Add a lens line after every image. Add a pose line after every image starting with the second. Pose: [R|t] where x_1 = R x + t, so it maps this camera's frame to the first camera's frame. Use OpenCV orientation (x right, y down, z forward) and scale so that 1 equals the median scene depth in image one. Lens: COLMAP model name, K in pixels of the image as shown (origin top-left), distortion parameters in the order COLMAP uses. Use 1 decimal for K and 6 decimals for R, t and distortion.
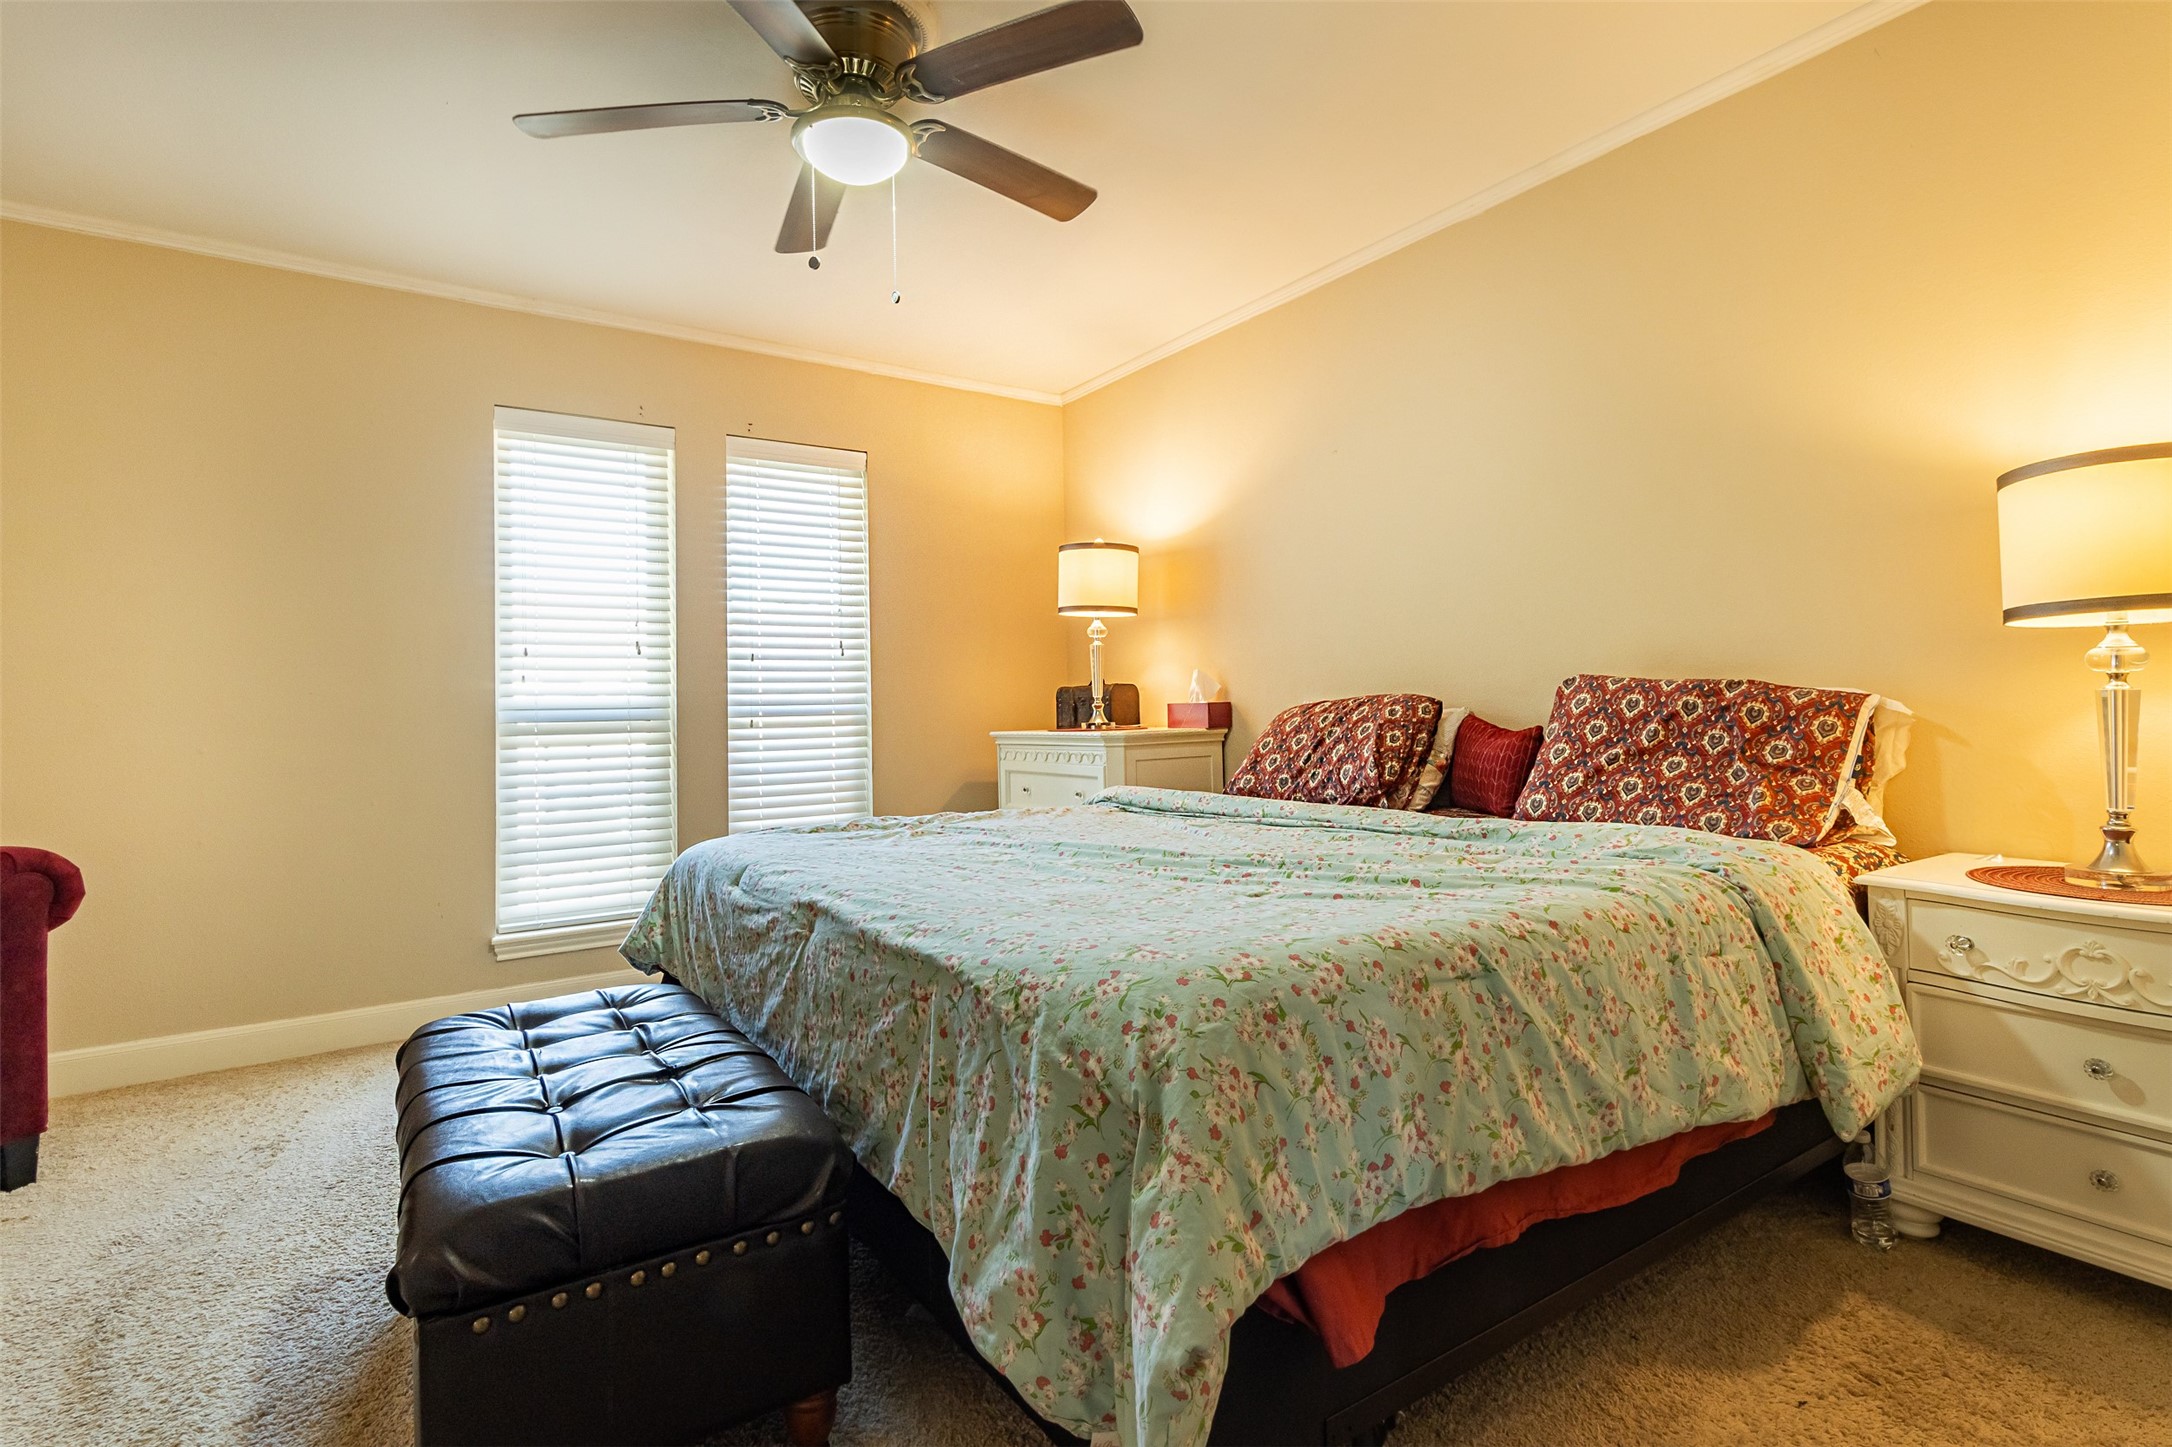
lens RADIAL K [[1059.4, 0, 1095.9], [0, 1059.4, 702.6], [0, 0, 1]] dist [0.005280, 0.000955]
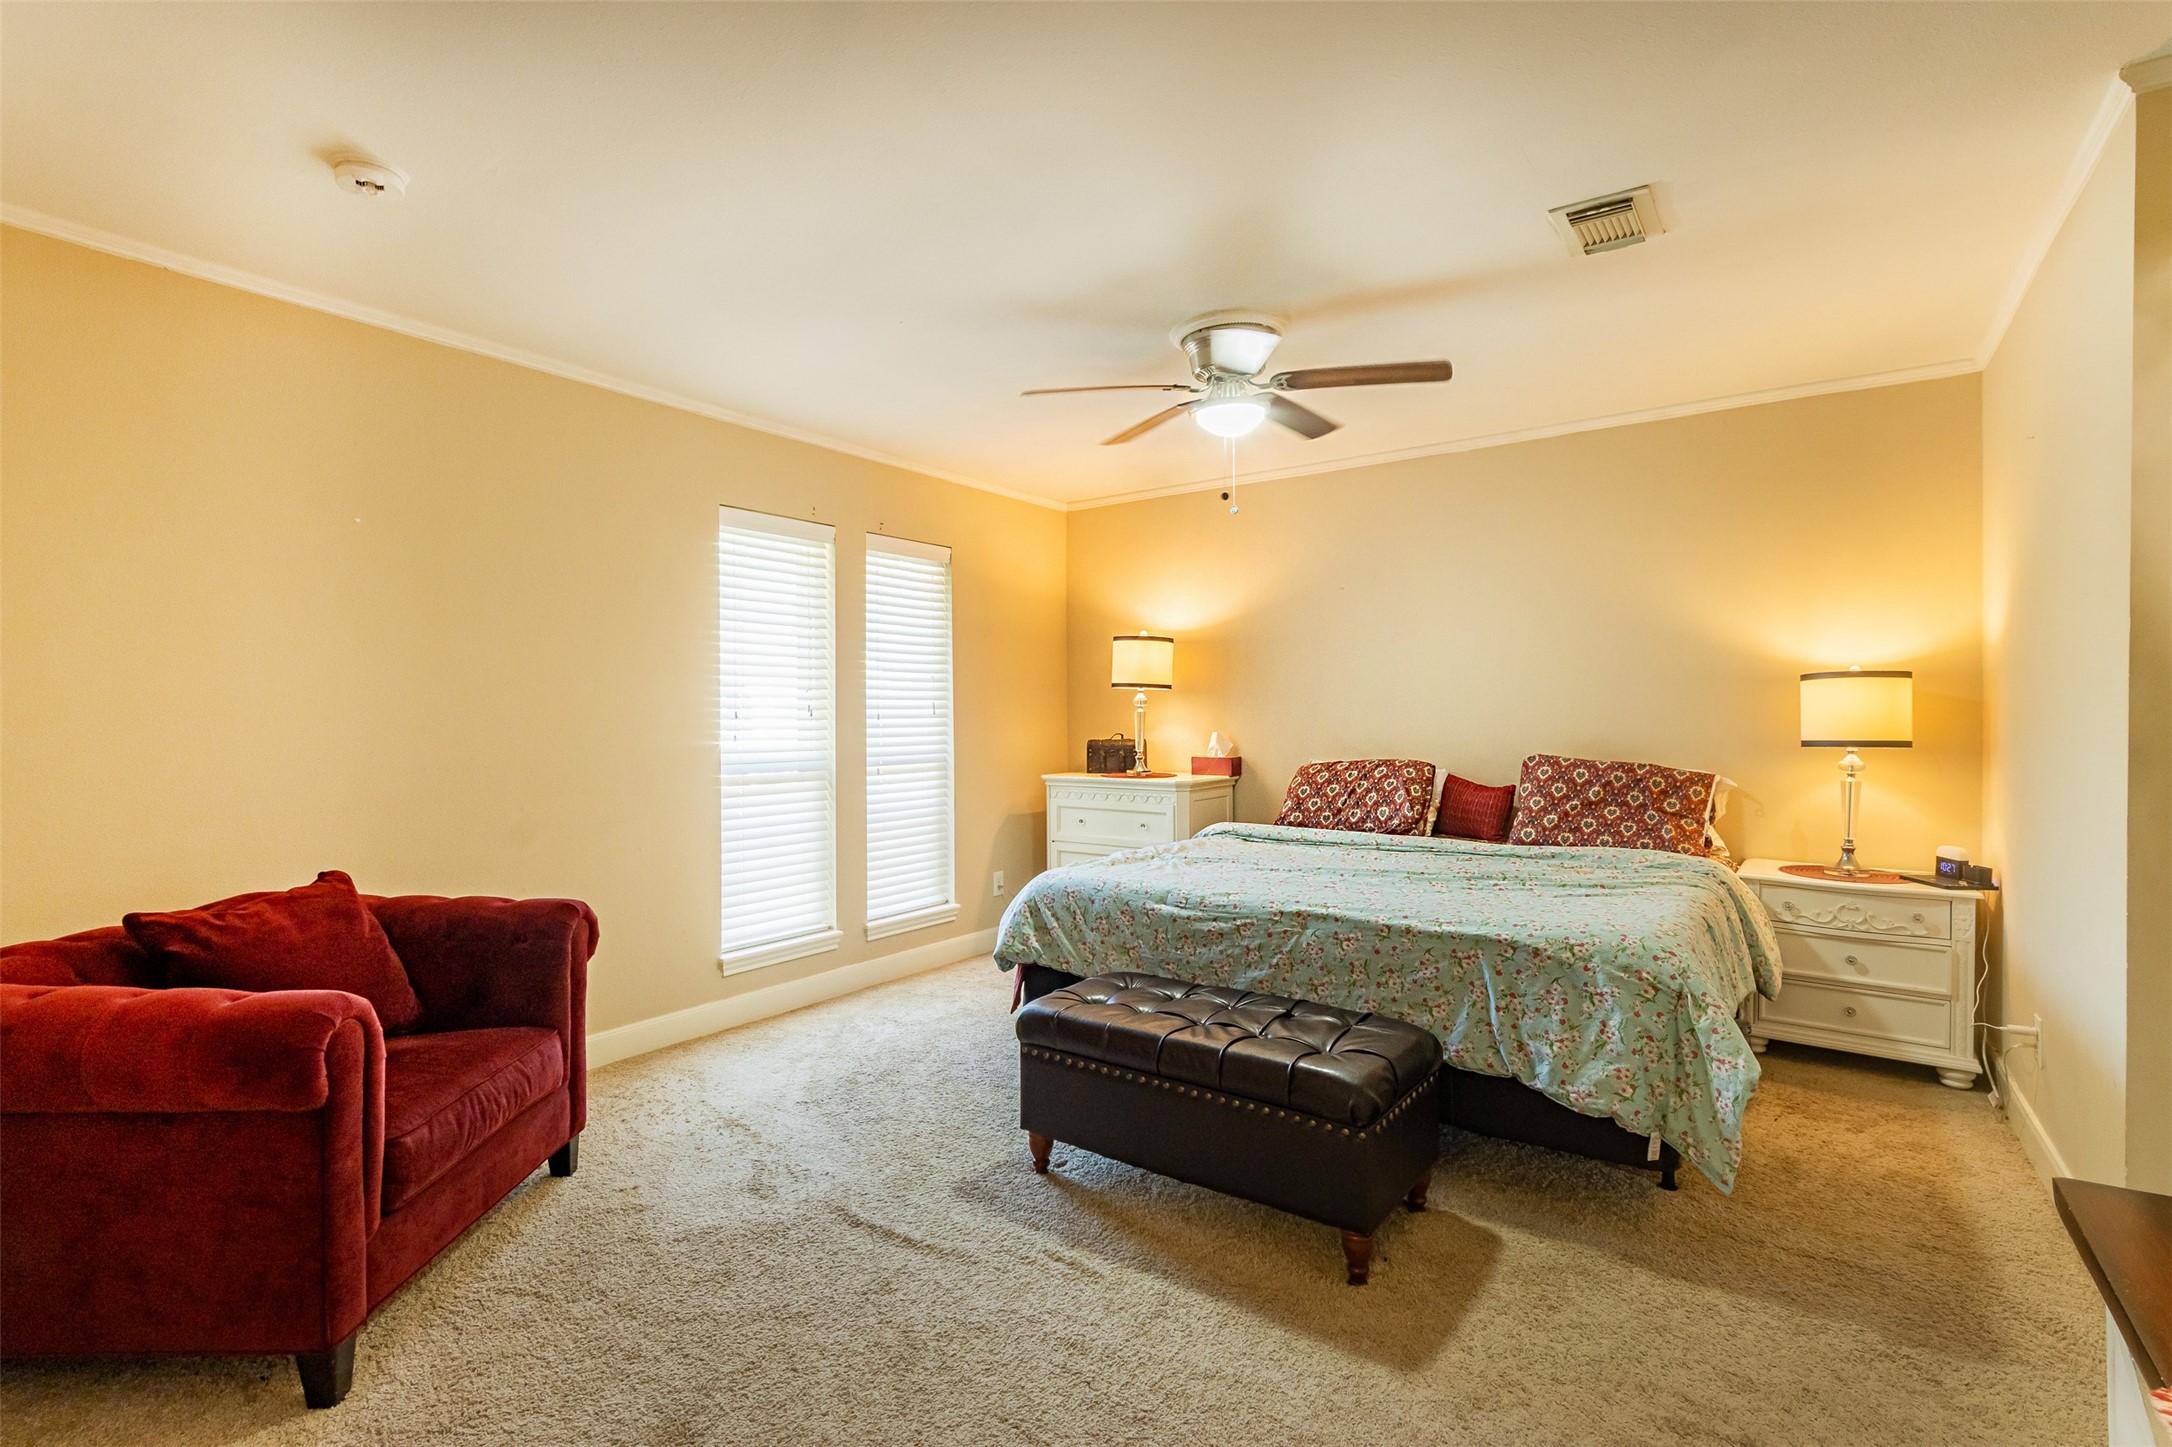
lens RADIAL K [[1006.6, 0, 1086.0], [0, 1006.6, 723.5], [0, 0, 1]] dist [0.004132, 0.000106]
pose [[0.944370, 0.014181, 0.328578, -0.780551], [-0.018407, 0.999783, 0.009754, -0.082379], [-0.328369, -0.015259, 0.944426, -0.268017]]
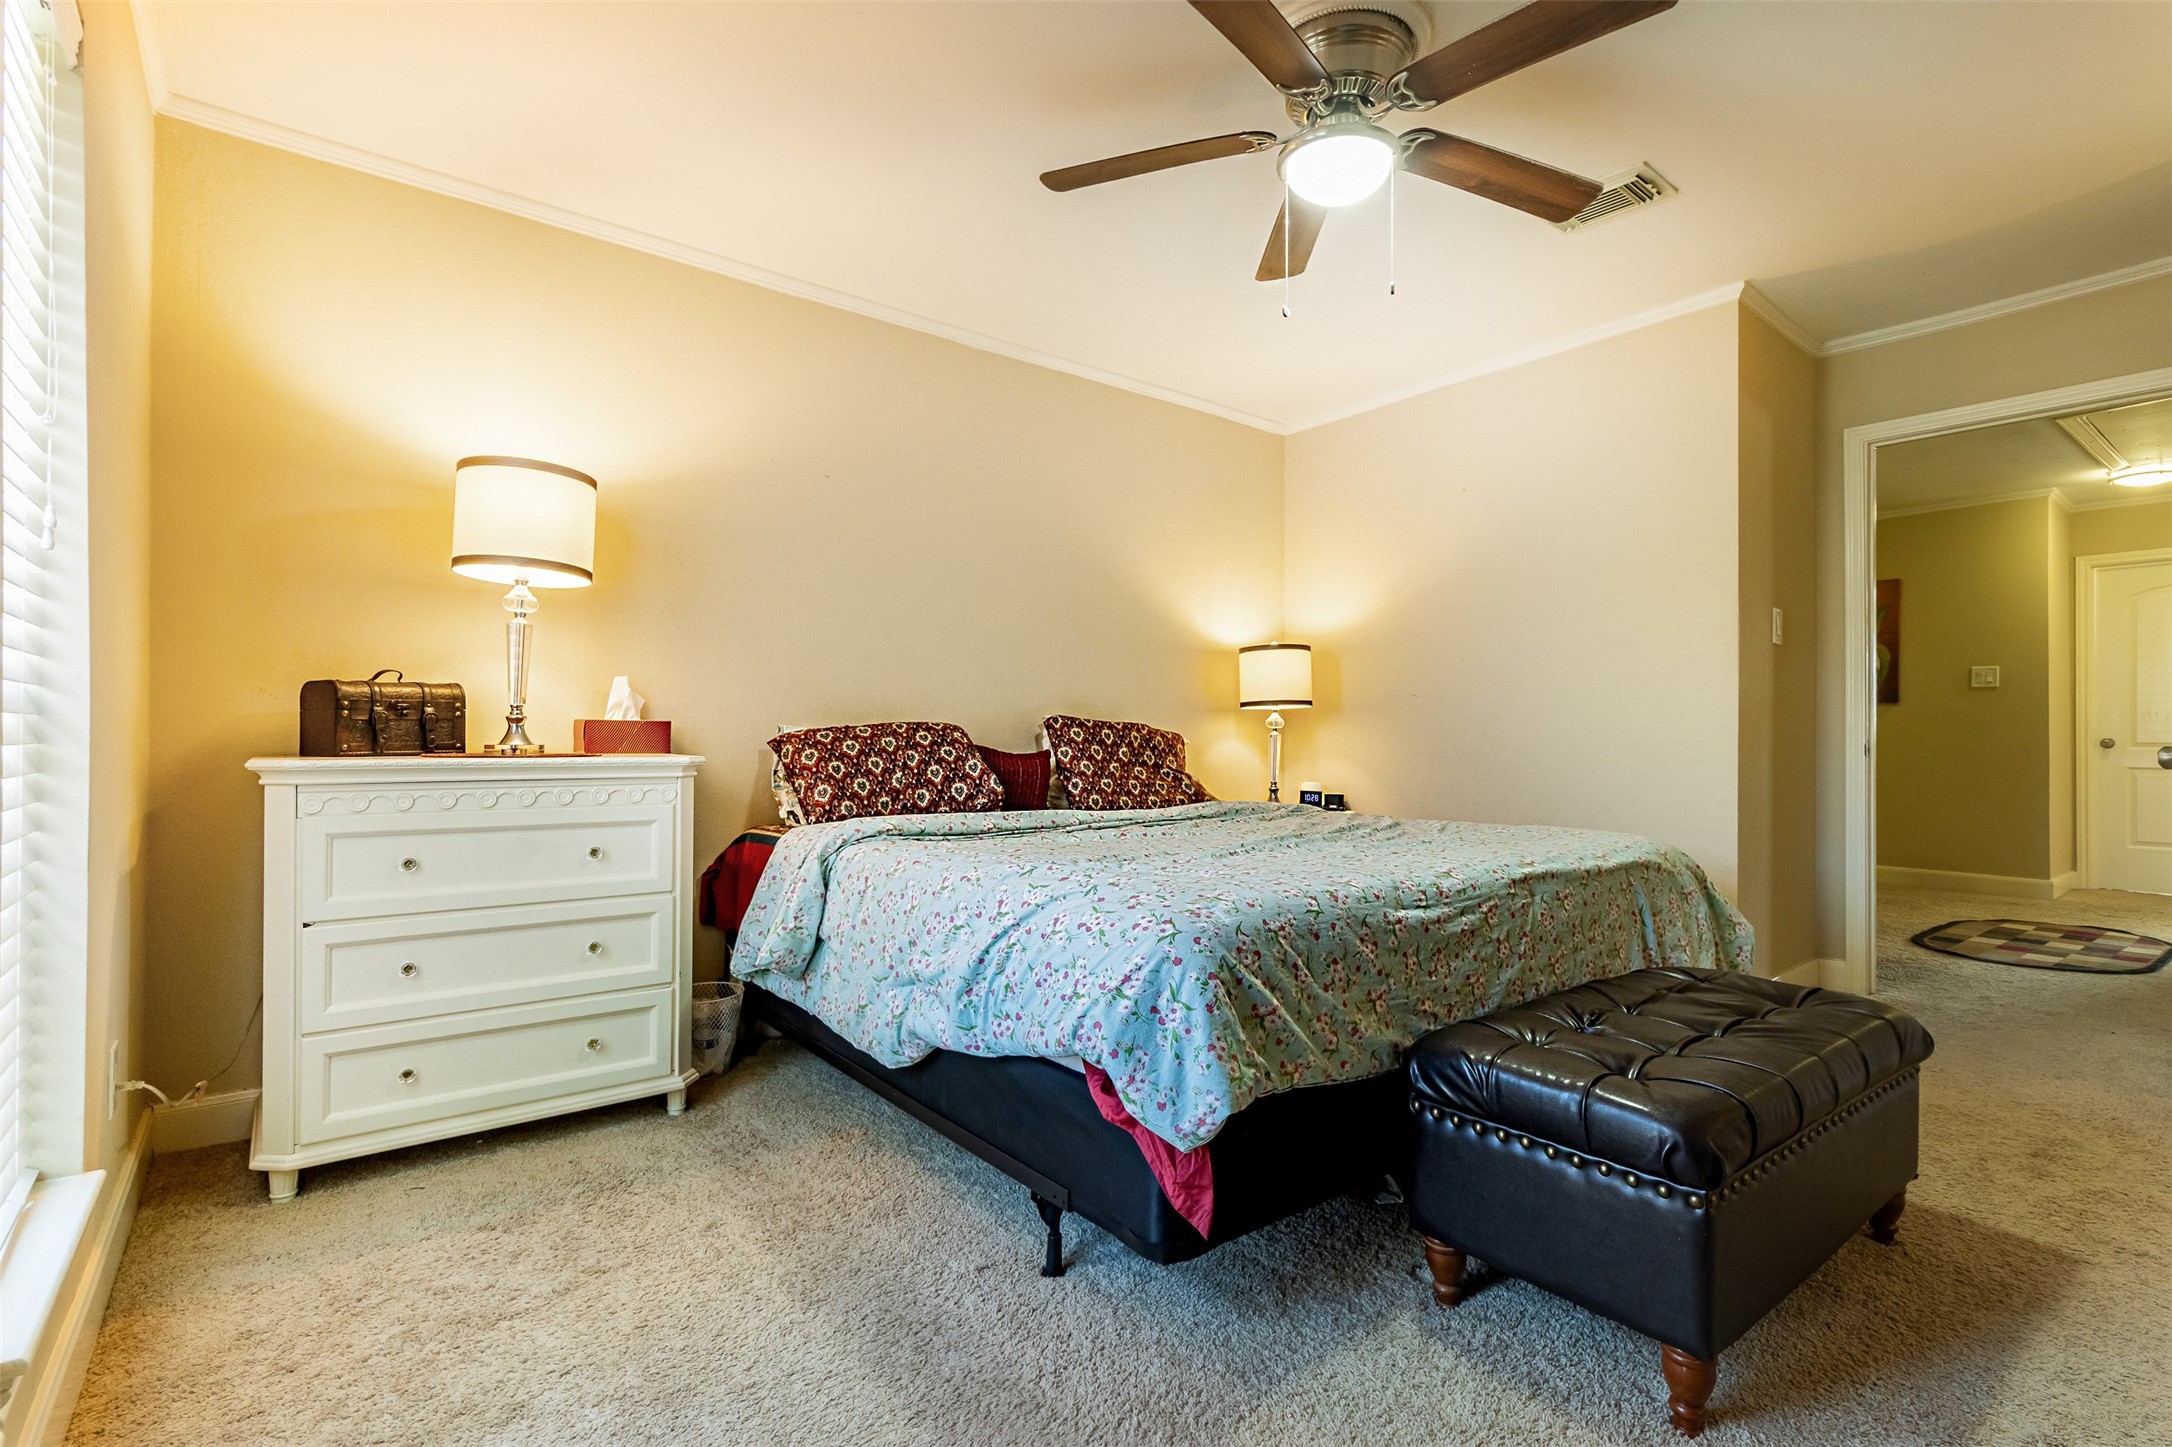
lens RADIAL K [[1006.6, 0, 1086.0], [0, 1006.6, 723.5], [0, 0, 1]] dist [0.004132, 0.000106]
pose [[-0.055729, 0.037643, 0.997736, -1.020421], [-0.012894, 0.999179, -0.038417, 0.040995], [-0.998363, -0.015006, -0.055198, 1.118855]]
